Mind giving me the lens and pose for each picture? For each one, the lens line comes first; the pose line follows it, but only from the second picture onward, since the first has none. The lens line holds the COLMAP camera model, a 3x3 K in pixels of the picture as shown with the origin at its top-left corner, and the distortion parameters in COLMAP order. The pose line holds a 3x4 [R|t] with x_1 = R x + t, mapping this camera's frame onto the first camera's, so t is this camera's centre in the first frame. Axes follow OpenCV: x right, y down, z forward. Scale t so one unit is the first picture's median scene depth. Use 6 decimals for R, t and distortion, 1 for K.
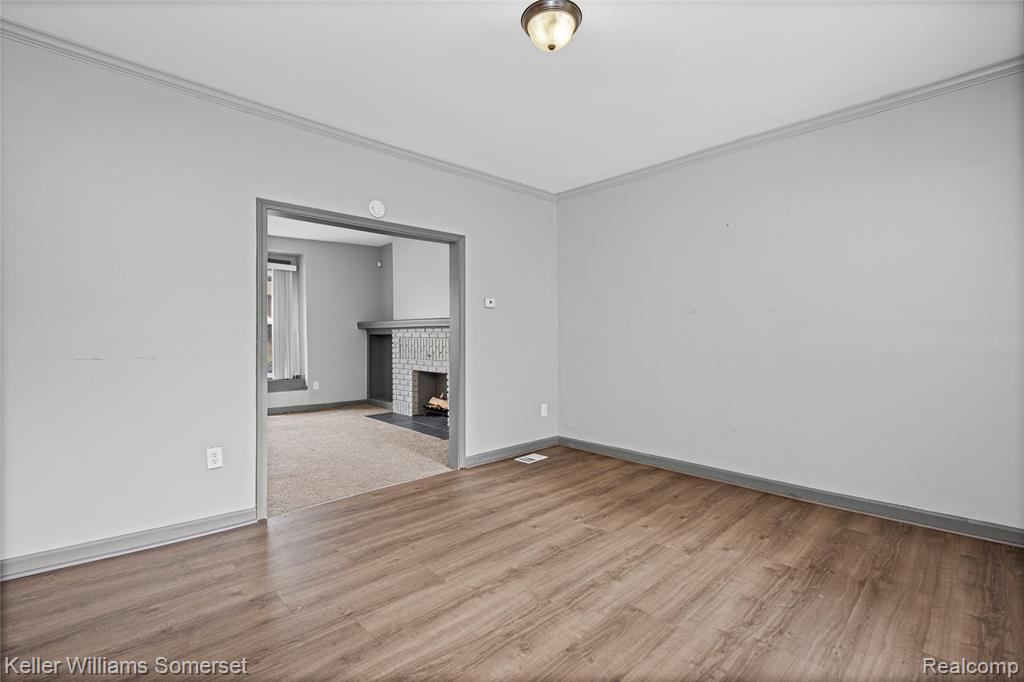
lens RADIAL K [[452.1, 0, 511.8], [0, 452.1, 339.2], [0, 0, 1]] dist [0.000996, -0.003501]
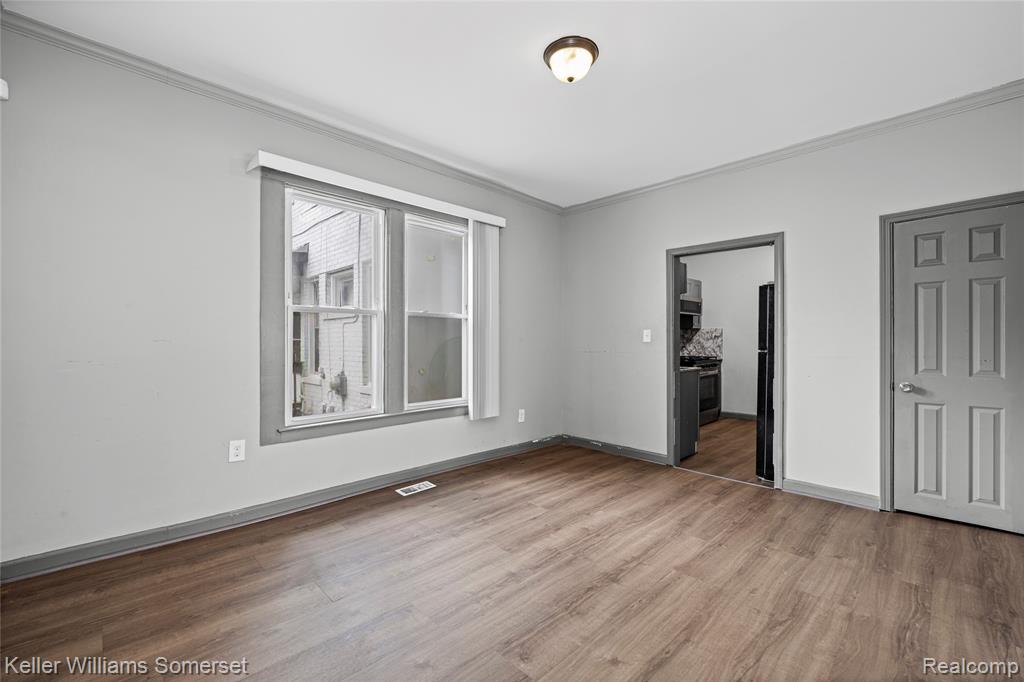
lens RADIAL K [[443.0, 0, 522.8], [0, 443.0, 344.6], [0, 0, 1]] dist [0.012751, -0.001023]
pose [[-0.999359, -0.005067, -0.035446, 0.245733], [-0.005616, 0.999866, 0.015407, -0.007583], [0.035364, 0.015596, -0.999253, 2.006392]]
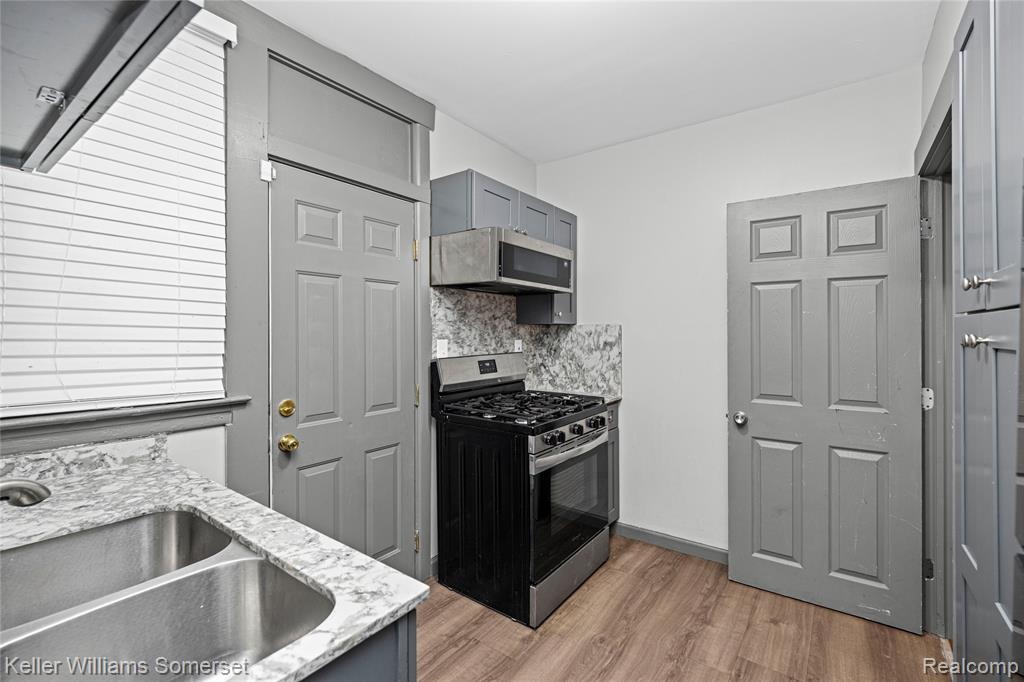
lens RADIAL K [[452.1, 0, 519.6], [0, 452.1, 335.8], [0, 0, 1]] dist [0.000996, -0.003501]
pose [[-0.979541, -0.005909, -0.201160, -0.676585], [-0.007246, 0.999956, 0.005911, -0.053115], [0.201116, 0.007248, -0.979541, 0.236986]]
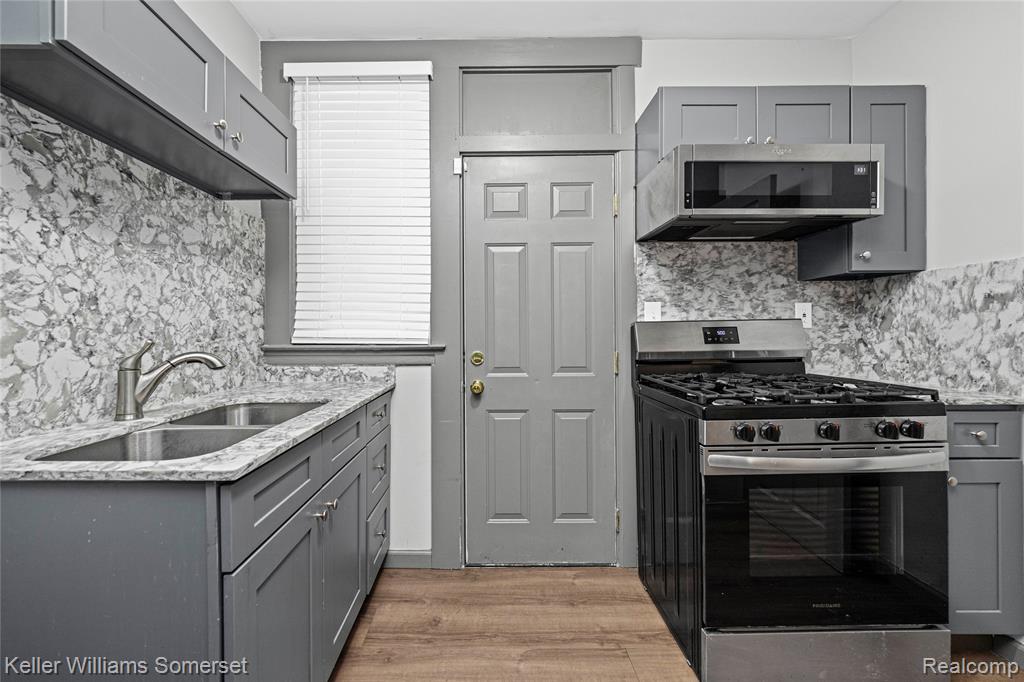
lens RADIAL K [[415.8, 0, 506.5], [0, 415.8, 341.0], [0, 0, 1]] dist [0.000716, -0.001621]
pose [[-0.731944, -0.007706, 0.681321, -1.091421], [0.002736, 0.999895, 0.014248, 0.034278], [-0.681359, 0.012293, -0.731846, -0.027273]]
